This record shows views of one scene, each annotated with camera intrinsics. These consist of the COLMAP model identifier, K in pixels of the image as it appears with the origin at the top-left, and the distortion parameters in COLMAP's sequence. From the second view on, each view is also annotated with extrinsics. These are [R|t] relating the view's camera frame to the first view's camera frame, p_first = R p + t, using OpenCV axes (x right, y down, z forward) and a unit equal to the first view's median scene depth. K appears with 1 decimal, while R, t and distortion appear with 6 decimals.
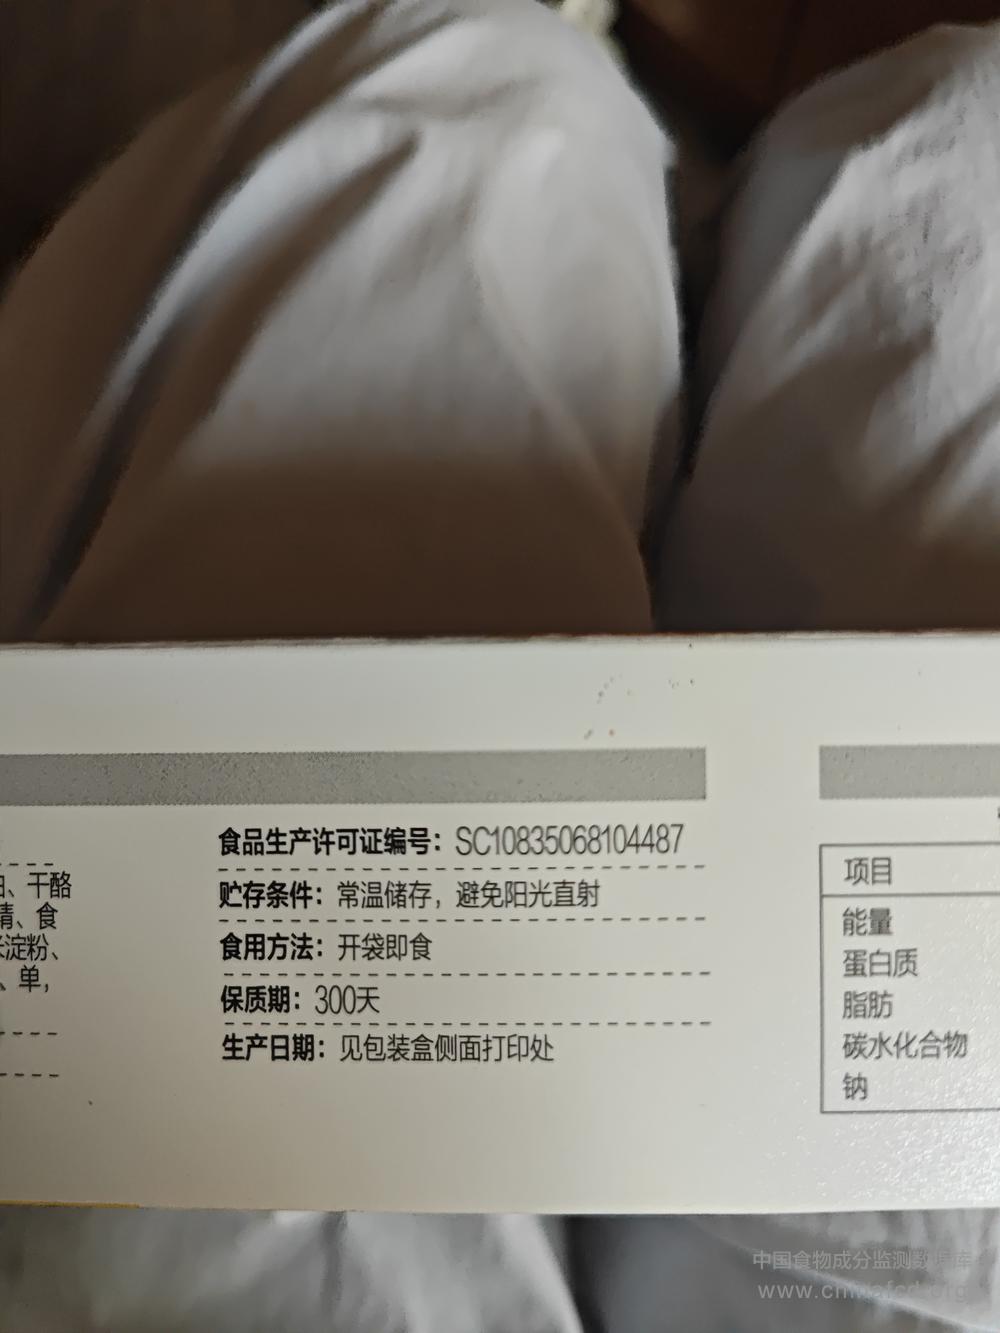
lens RADIAL K [[888.6, 0, 473.7], [0, 888.6, 651.8], [0, 0, 1]] dist [-0.021148, -0.010830]
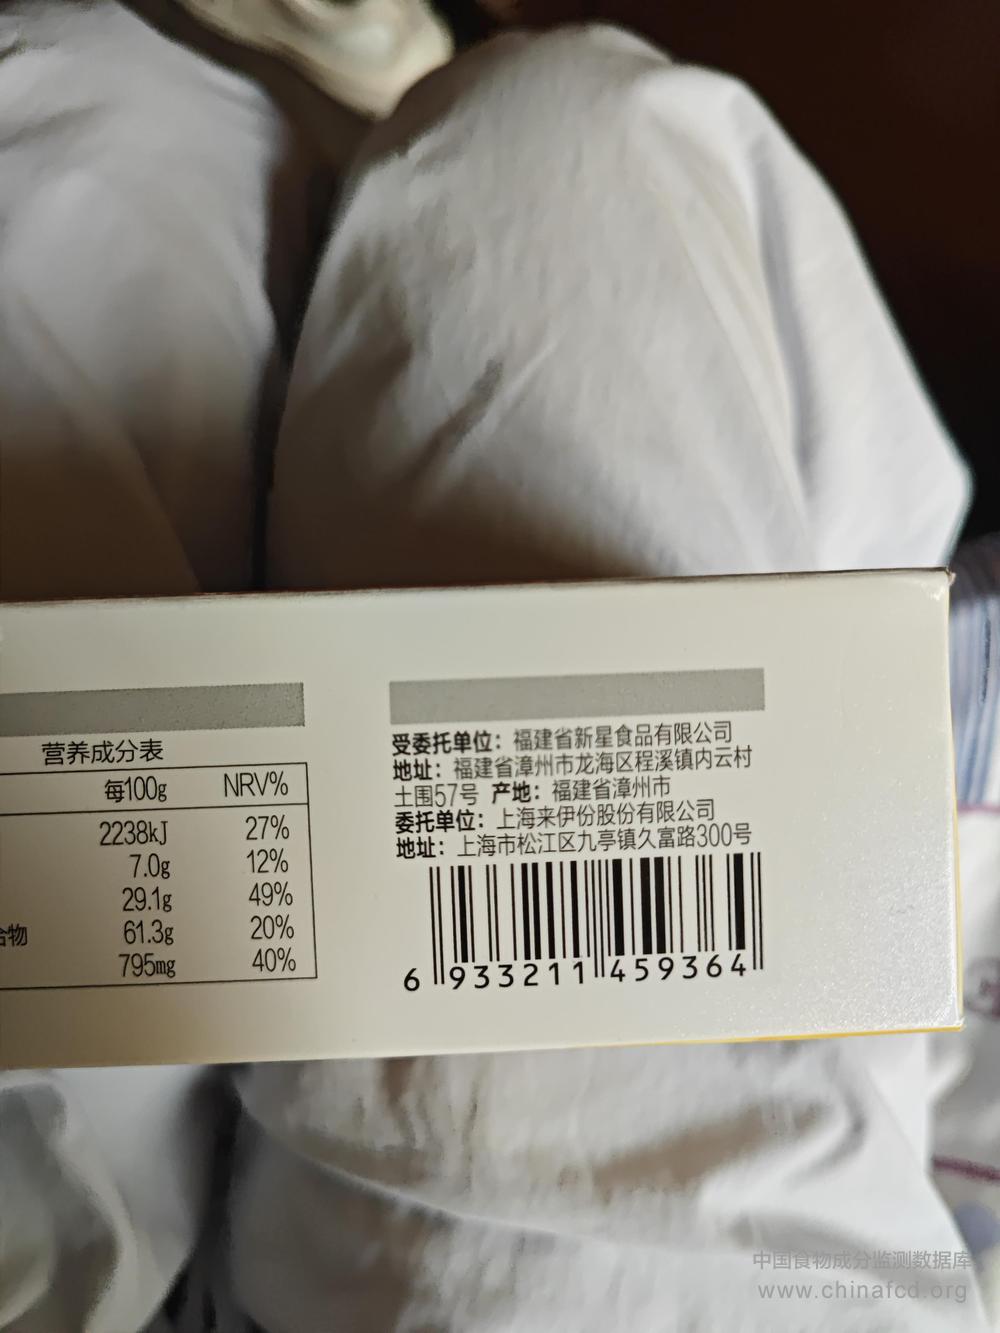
lens RADIAL K [[888.6, 0, 499.6], [0, 888.6, 670.6], [0, 0, 1]] dist [-0.021148, -0.010830]
pose [[0.998204, -0.020211, 0.056396, 1.167667], [0.018101, 0.999126, 0.037689, 0.038285], [-0.057109, -0.036600, 0.997697, -0.267896]]
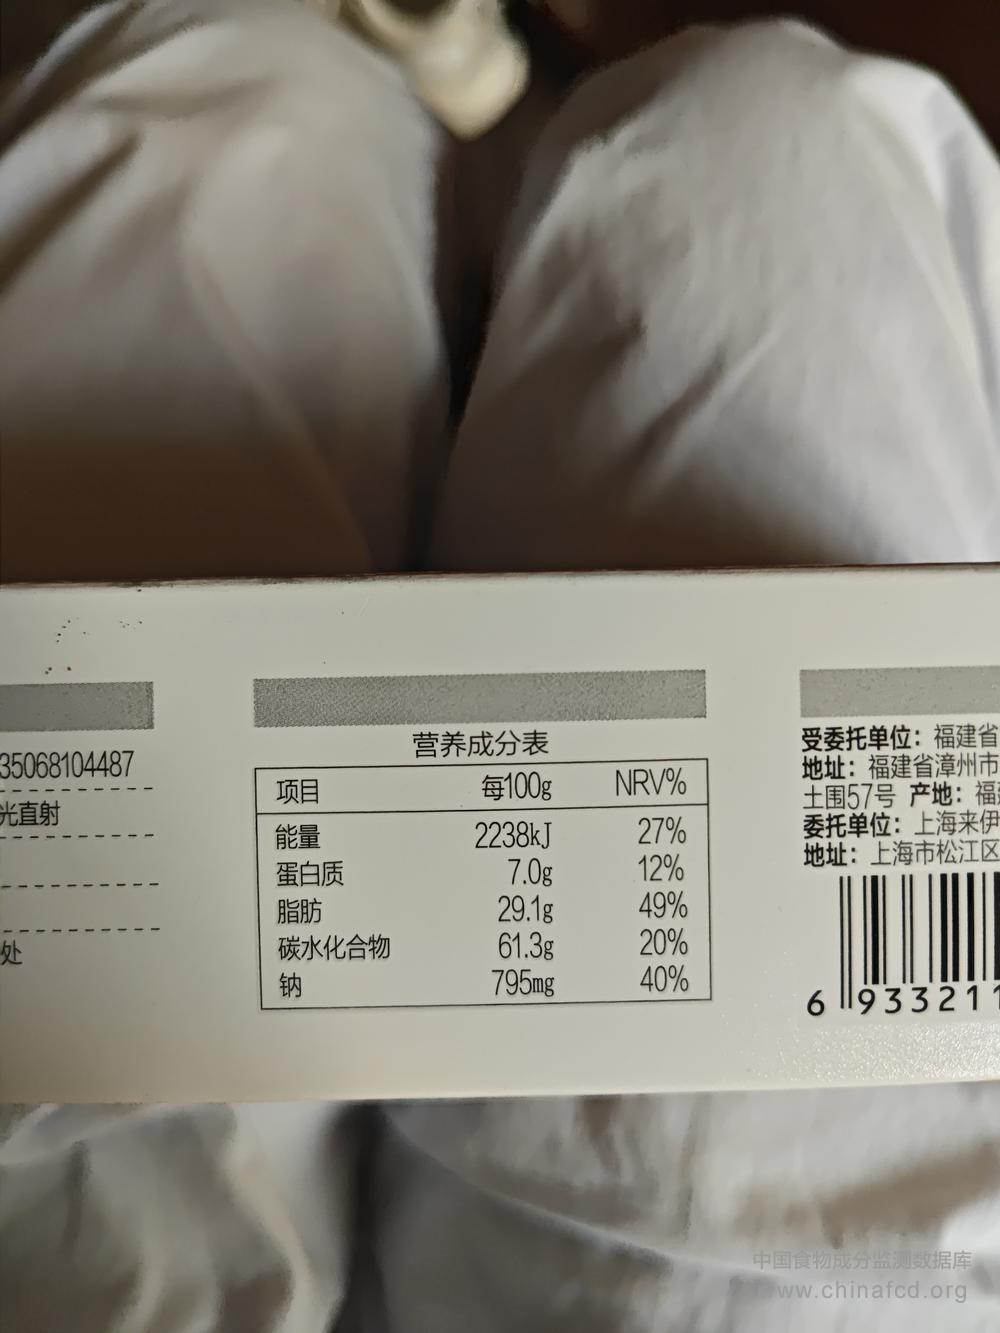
lens RADIAL K [[888.6, 0, 489.6], [0, 888.6, 659.0], [0, 0, 1]] dist [-0.021148, -0.010830]
pose [[0.999443, -0.007353, 0.032537, 0.644612], [0.007183, 0.999960, 0.005344, 0.076106], [-0.032575, -0.005108, 0.999456, -0.124851]]
